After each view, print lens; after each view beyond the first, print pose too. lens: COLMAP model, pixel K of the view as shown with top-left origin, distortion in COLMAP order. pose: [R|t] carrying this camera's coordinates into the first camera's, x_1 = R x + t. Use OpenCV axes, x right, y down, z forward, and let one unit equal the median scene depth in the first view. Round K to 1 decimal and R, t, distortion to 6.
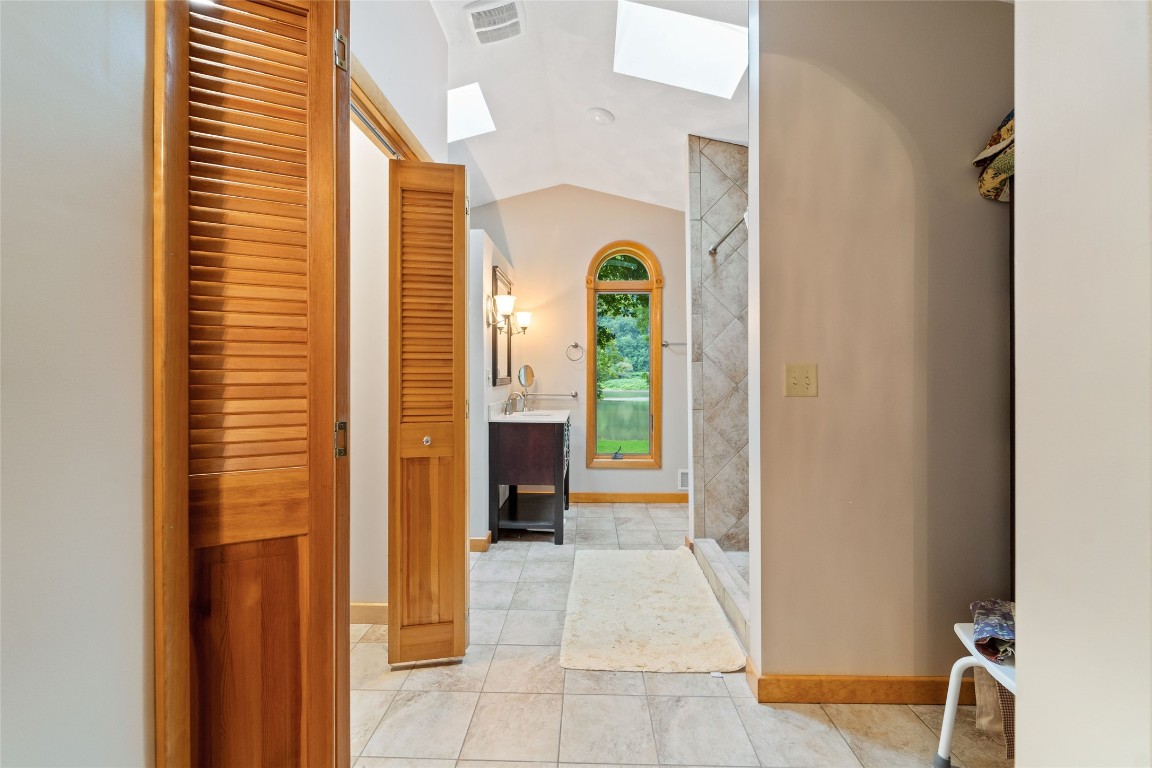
lens RADIAL K [[474.1, 0, 579.7], [0, 474.1, 375.6], [0, 0, 1]] dist [-0.000855, -0.001896]
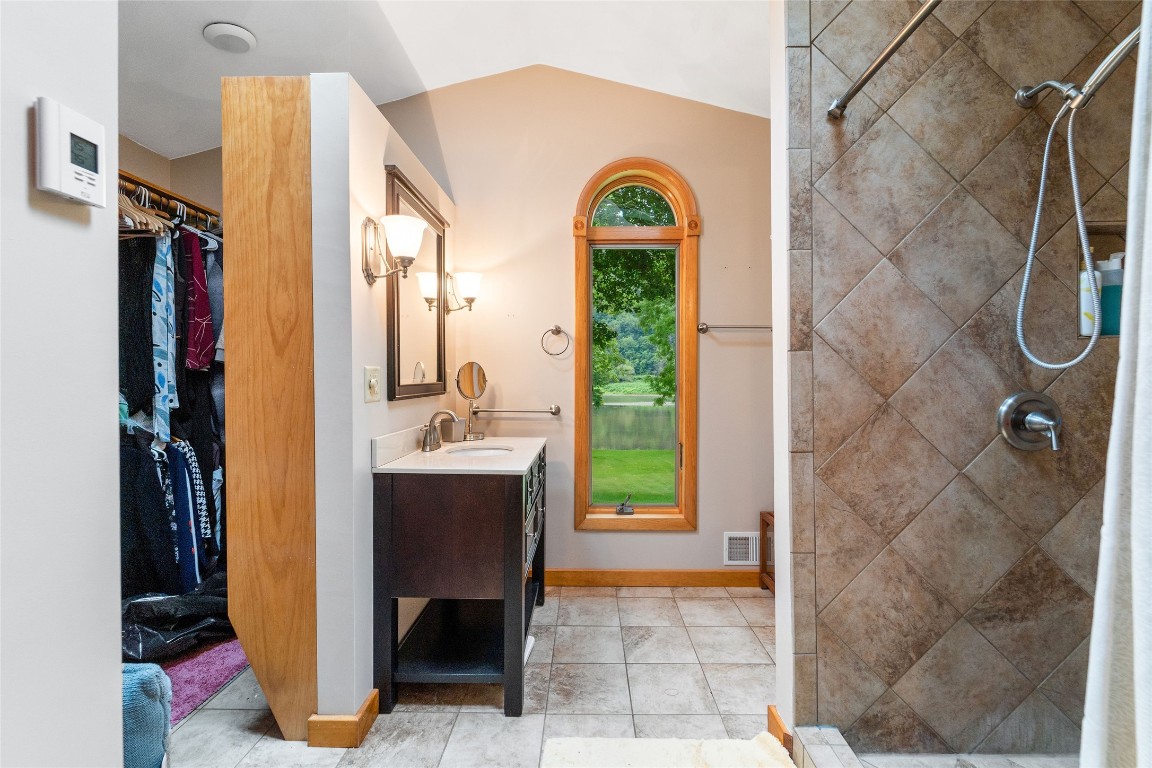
lens RADIAL K [[474.1, 0, 577.2], [0, 474.1, 385.8], [0, 0, 1]] dist [-0.000855, -0.001896]
pose [[0.999985, -0.000815, -0.005409, 0.025989], [0.000892, 0.999899, 0.014217, -0.001021], [0.005396, -0.014222, 0.999884, 0.481881]]
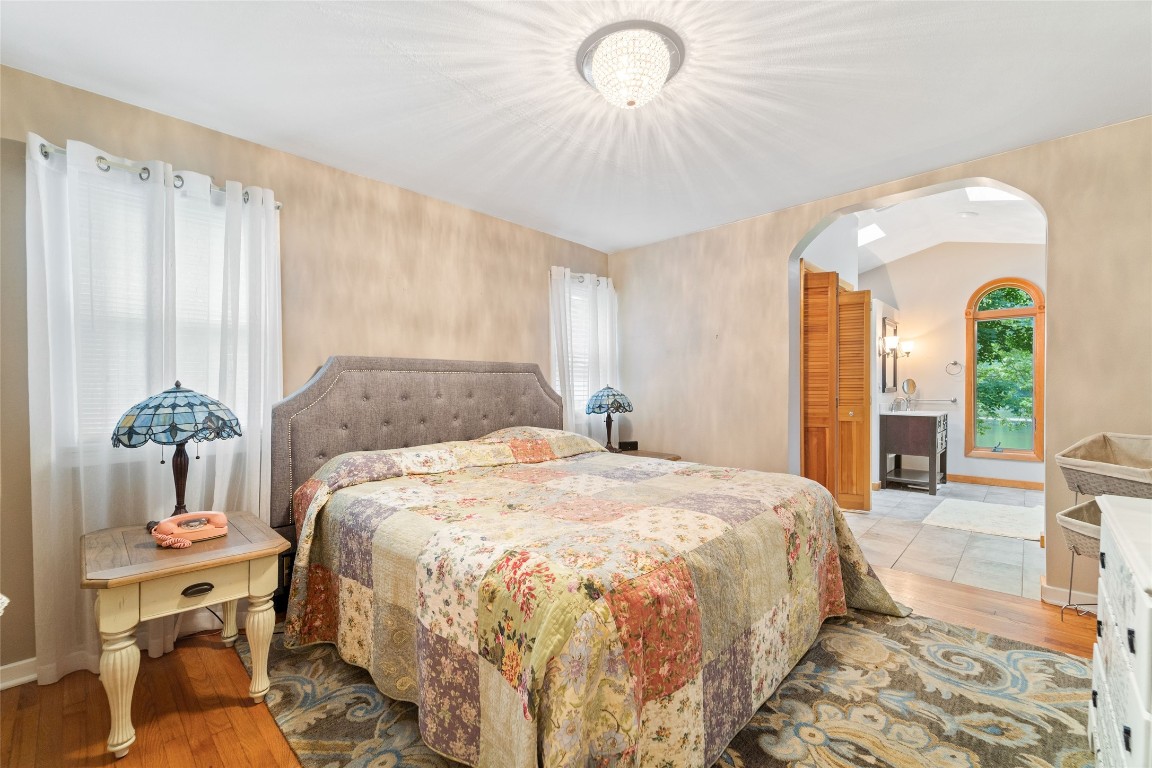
lens RADIAL K [[474.1, 0, 577.3], [0, 474.1, 392.4], [0, 0, 1]] dist [-0.000855, -0.001896]
pose [[0.737057, 0.002417, -0.675827, 0.135603], [0.002226, 0.999979, 0.006004, 0.009371], [0.675827, -0.005930, 0.737036, -0.861438]]
